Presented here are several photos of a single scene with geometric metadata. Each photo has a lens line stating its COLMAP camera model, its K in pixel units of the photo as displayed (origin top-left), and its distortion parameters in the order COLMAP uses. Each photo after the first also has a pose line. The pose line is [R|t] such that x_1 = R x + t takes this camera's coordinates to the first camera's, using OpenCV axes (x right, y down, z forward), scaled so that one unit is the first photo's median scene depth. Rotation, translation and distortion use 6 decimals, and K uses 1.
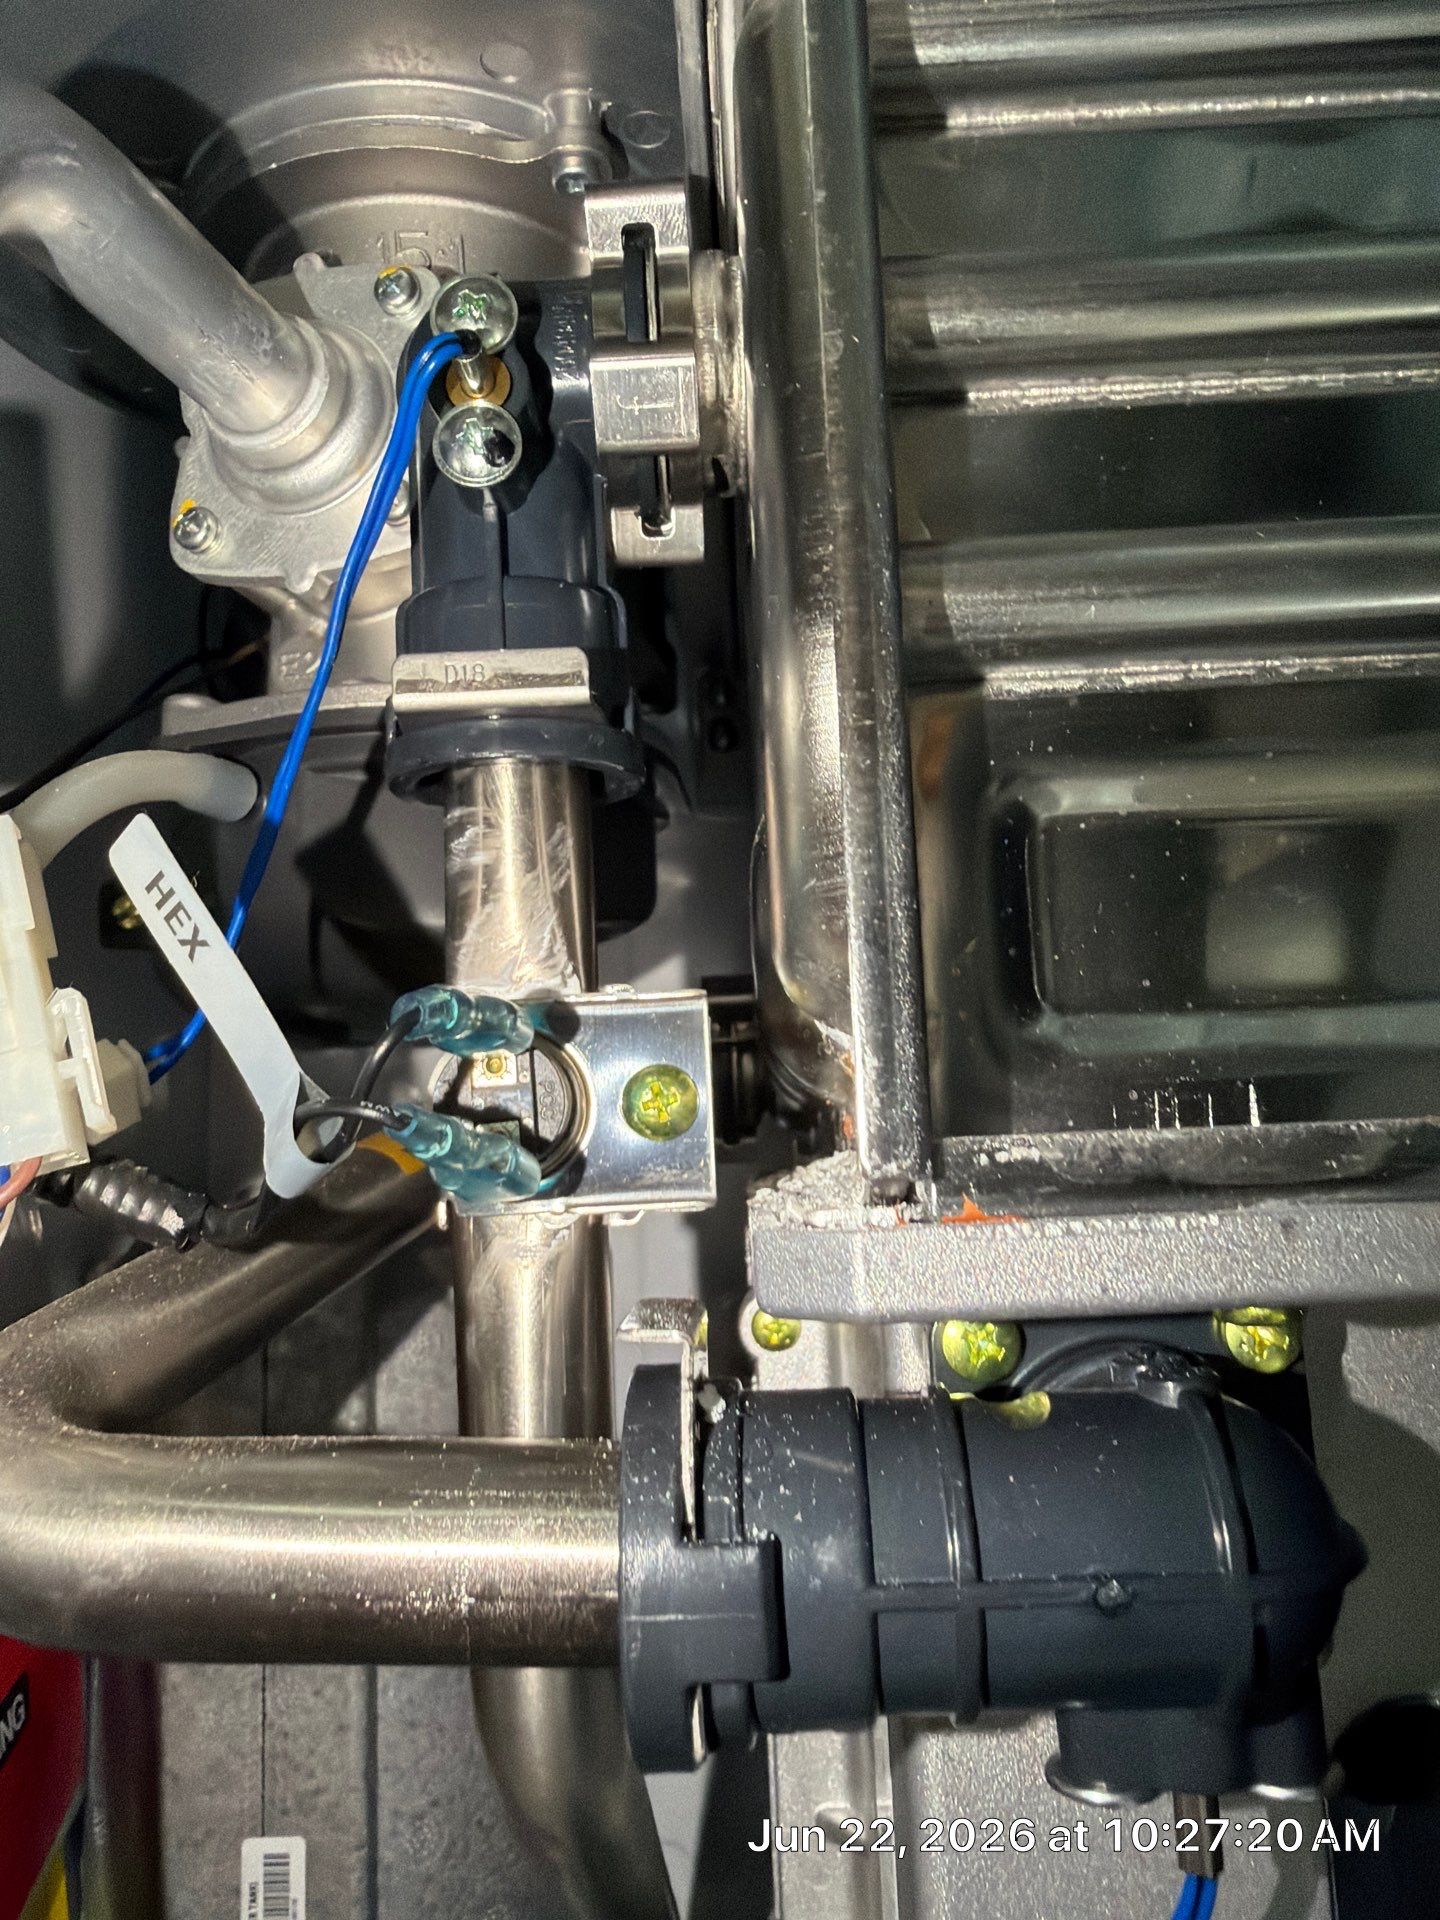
lens RADIAL K [[1443.4, 0, 757.4], [0, 1443.4, 961.6], [0, 0, 1]] dist [0.003946, 0.005508]
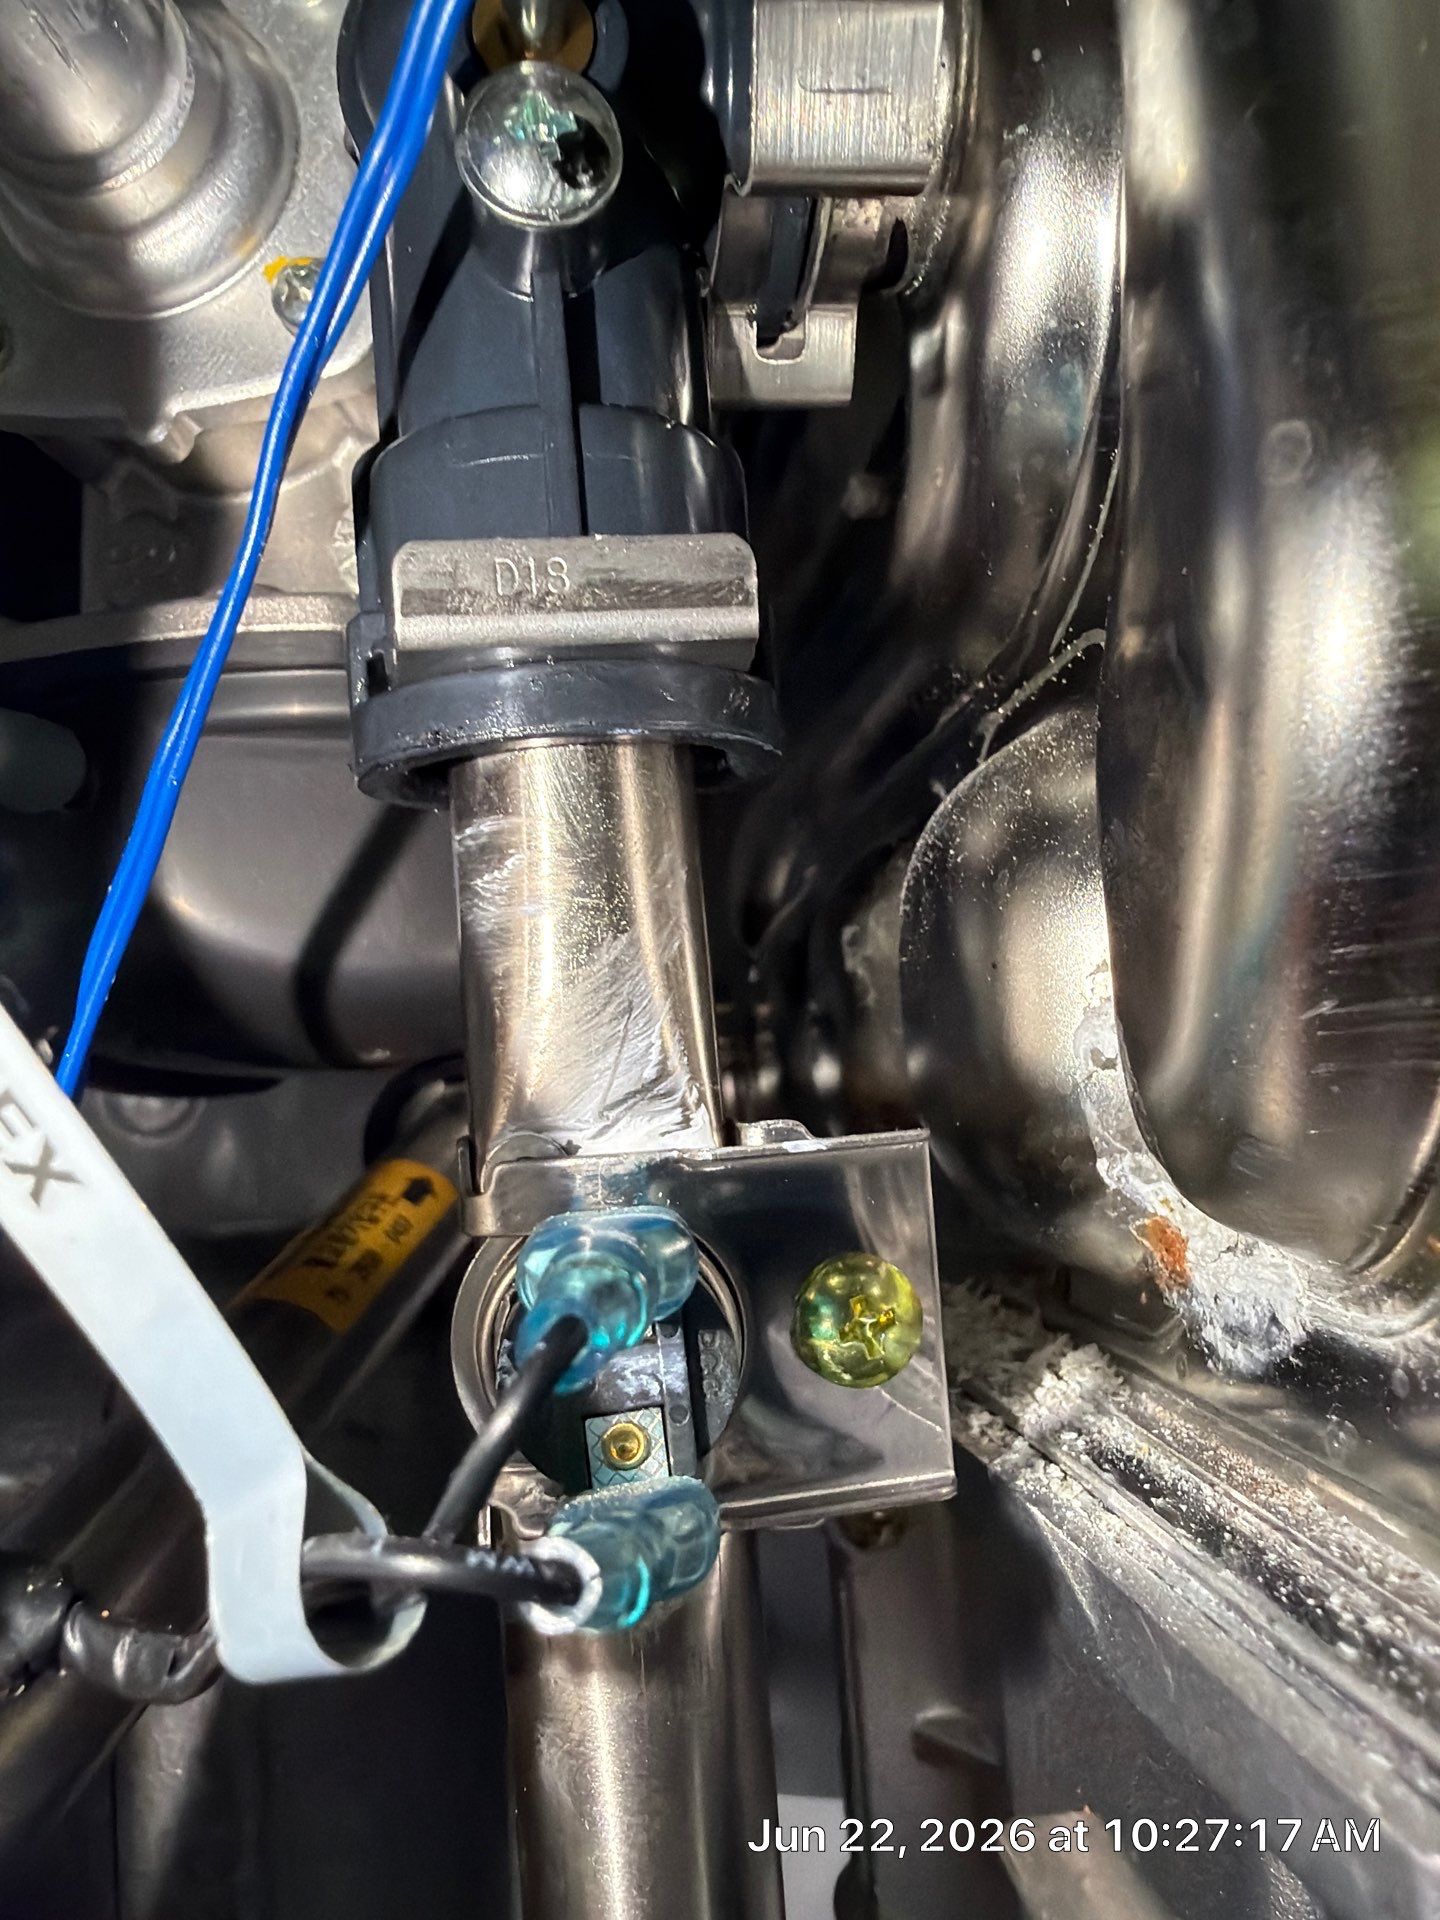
lens RADIAL K [[1379.0, 0, 720.0], [0, 1379.0, 960.0], [0, 0, 1]] dist [-0.008056, 0.009092]
pose [[0.990338, -0.017232, 0.137598, -0.195643], [0.008406, 0.997884, 0.064471, -0.086095], [-0.138417, -0.062691, 0.988388, 0.451025]]
